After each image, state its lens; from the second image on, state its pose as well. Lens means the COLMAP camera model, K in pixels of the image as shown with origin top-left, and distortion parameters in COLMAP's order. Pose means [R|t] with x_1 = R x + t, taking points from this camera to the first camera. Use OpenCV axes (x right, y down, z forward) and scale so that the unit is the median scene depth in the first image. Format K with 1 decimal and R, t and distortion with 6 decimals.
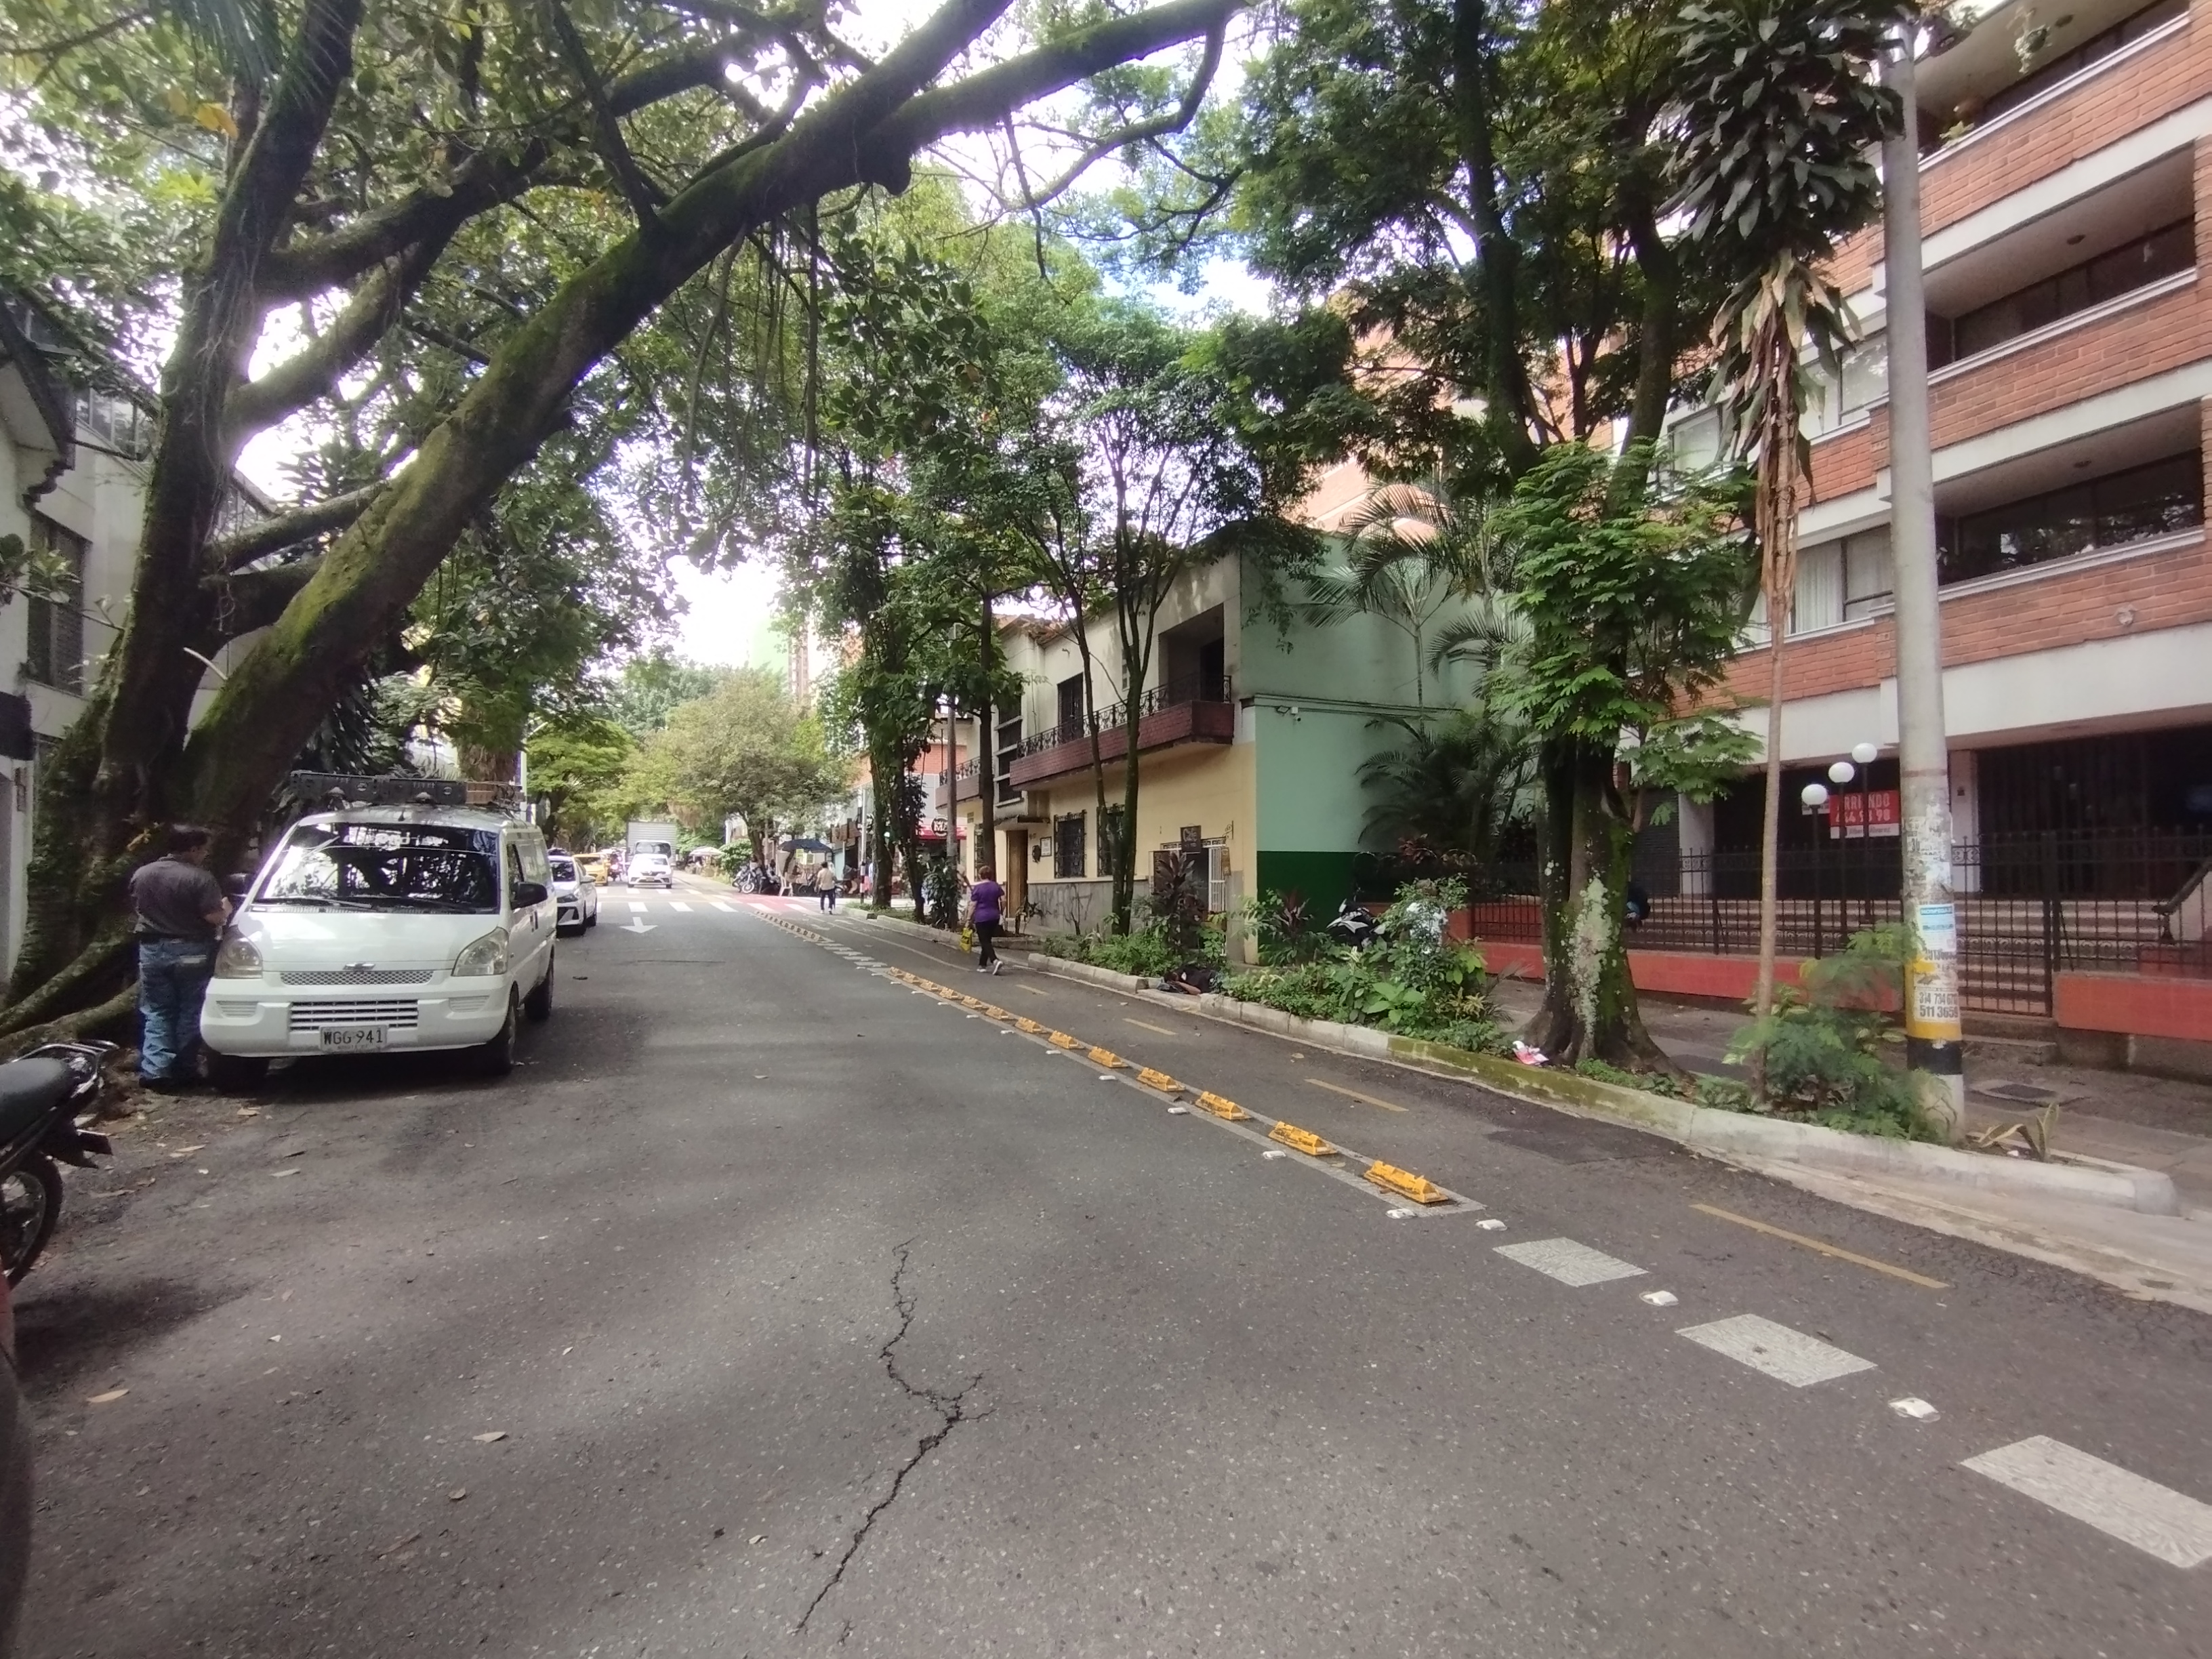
lens RADIAL K [[989.3, 0, 1106.1], [0, 989.3, 880.3], [0, 0, 1]] dist [0.002725, 0.001148]
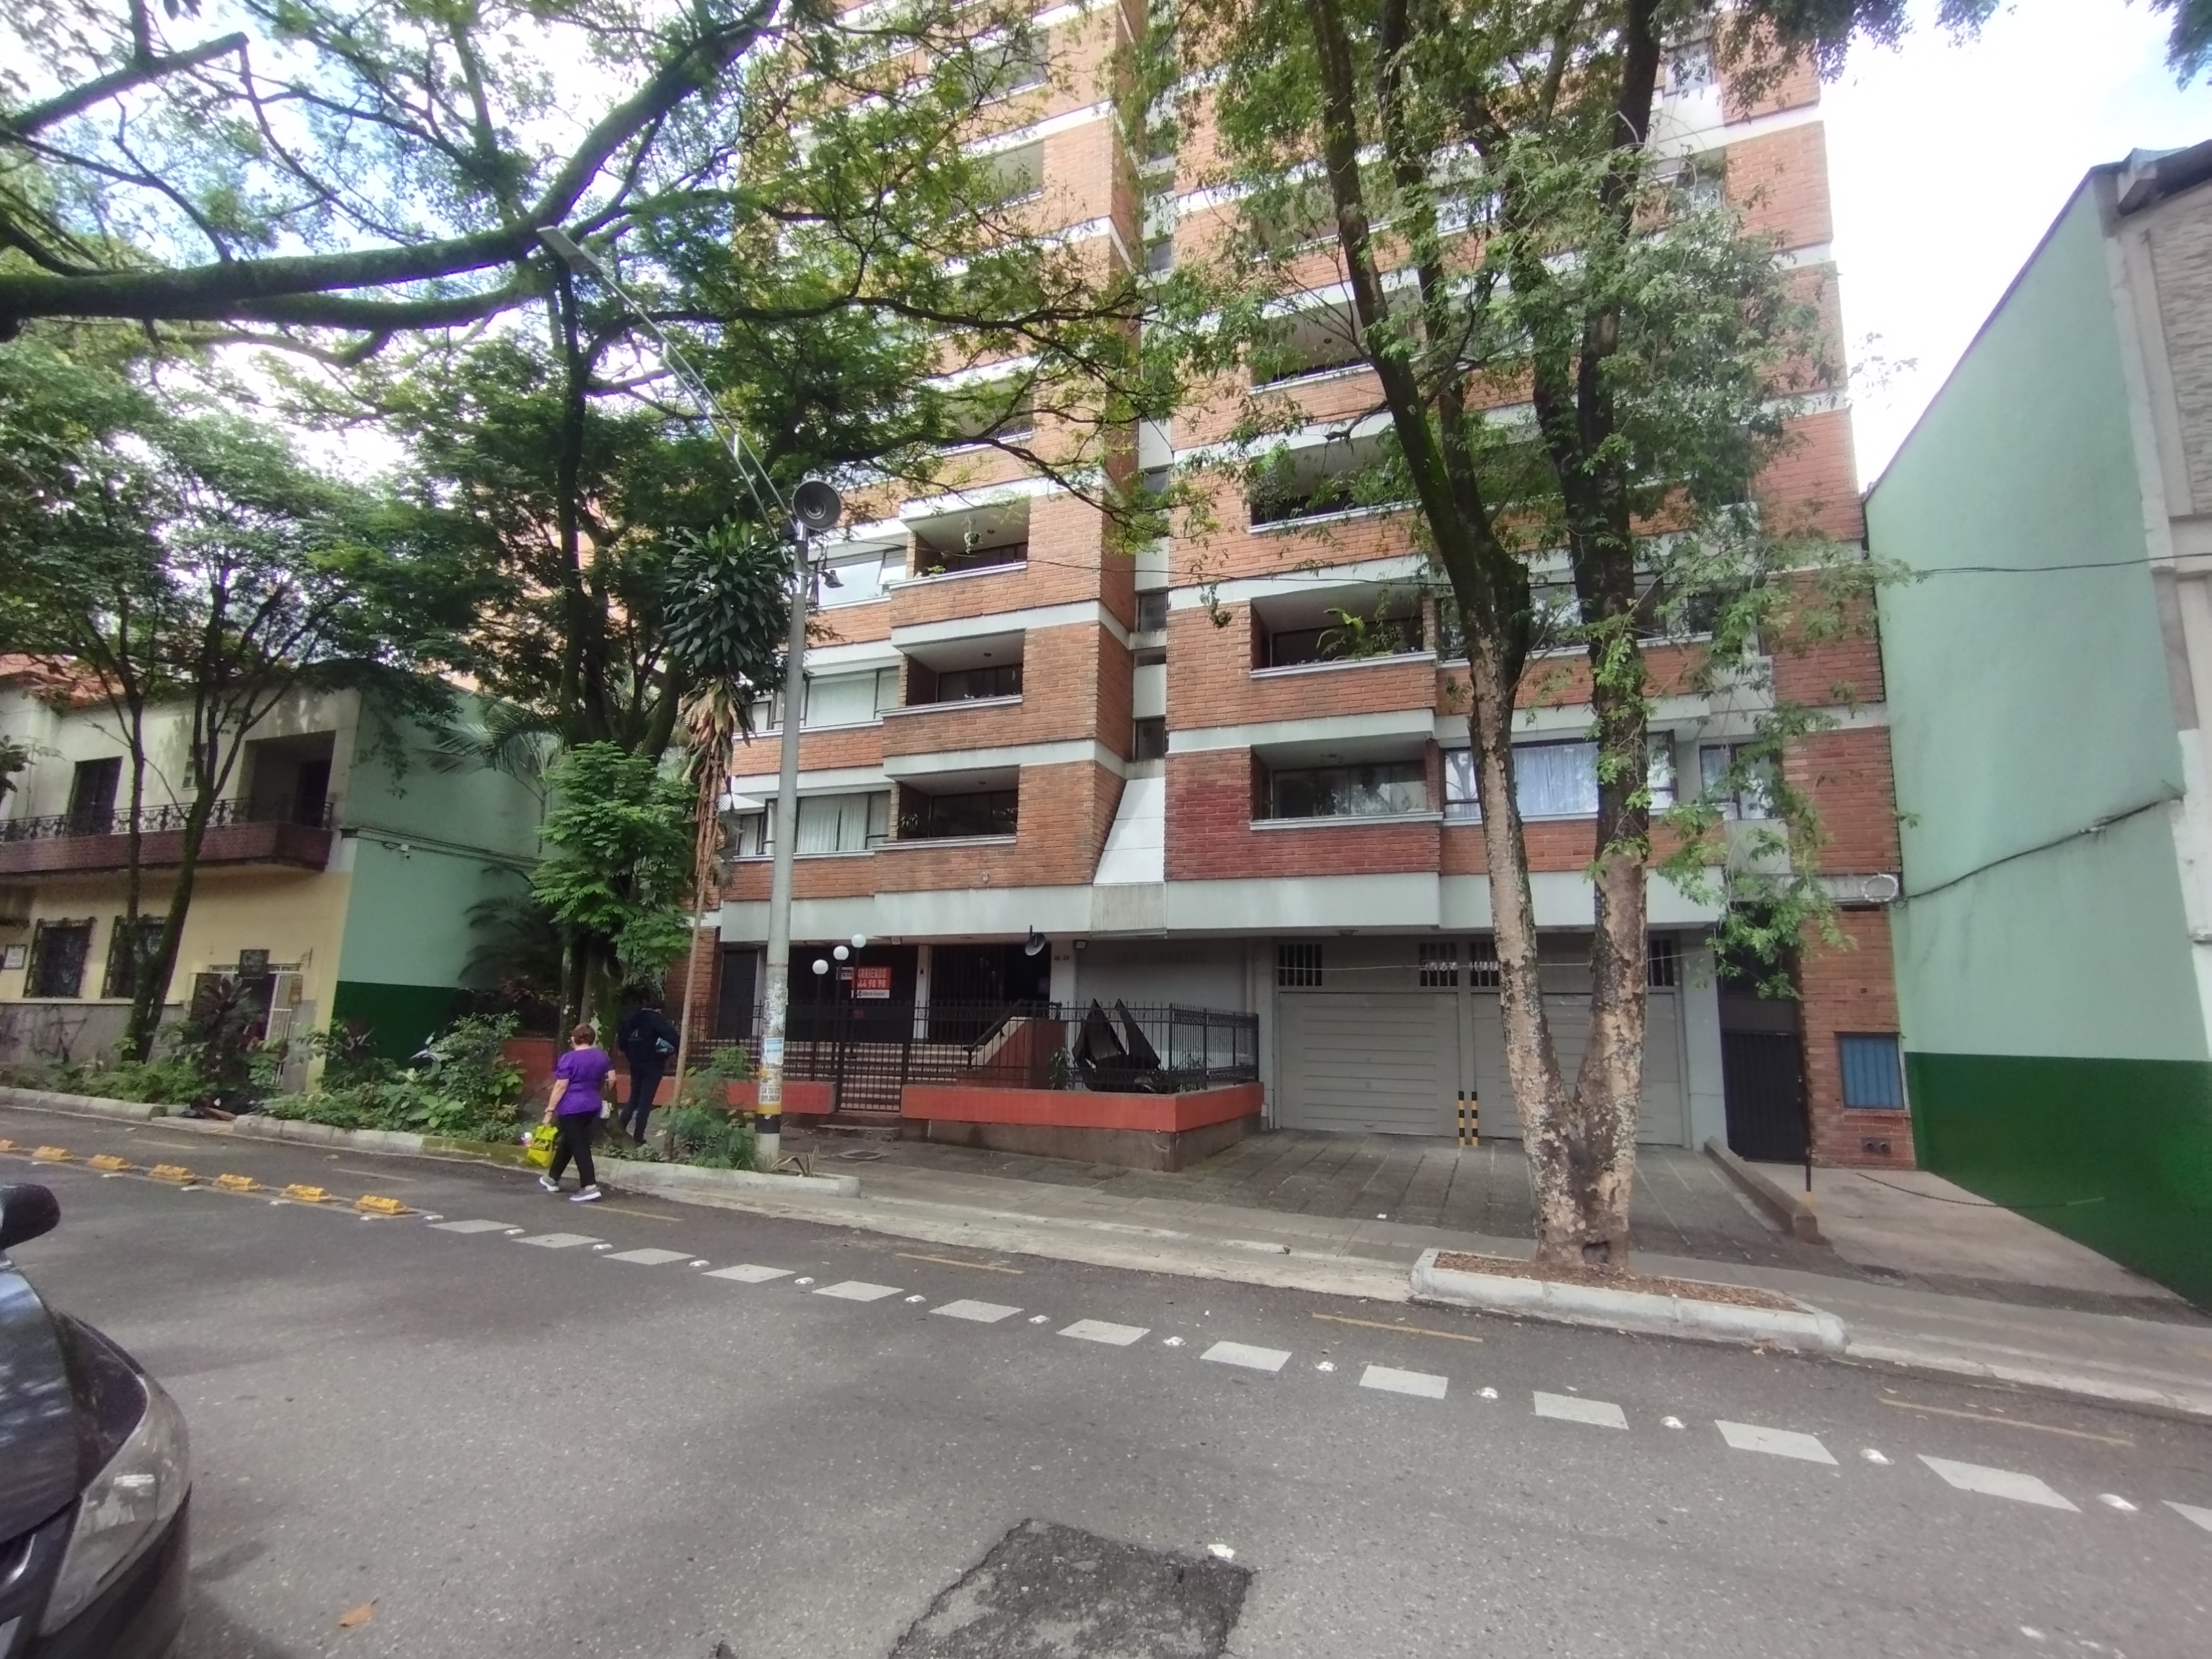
lens RADIAL K [[989.3, 0, 1106.1], [0, 989.3, 880.3], [0, 0, 1]] dist [0.002725, 0.001148]
pose [[0.701426, 0.136699, 0.699510, -0.021382], [-0.034506, 0.986797, -0.158241, 0.002300], [-0.711906, 0.086857, 0.696883, -0.325349]]
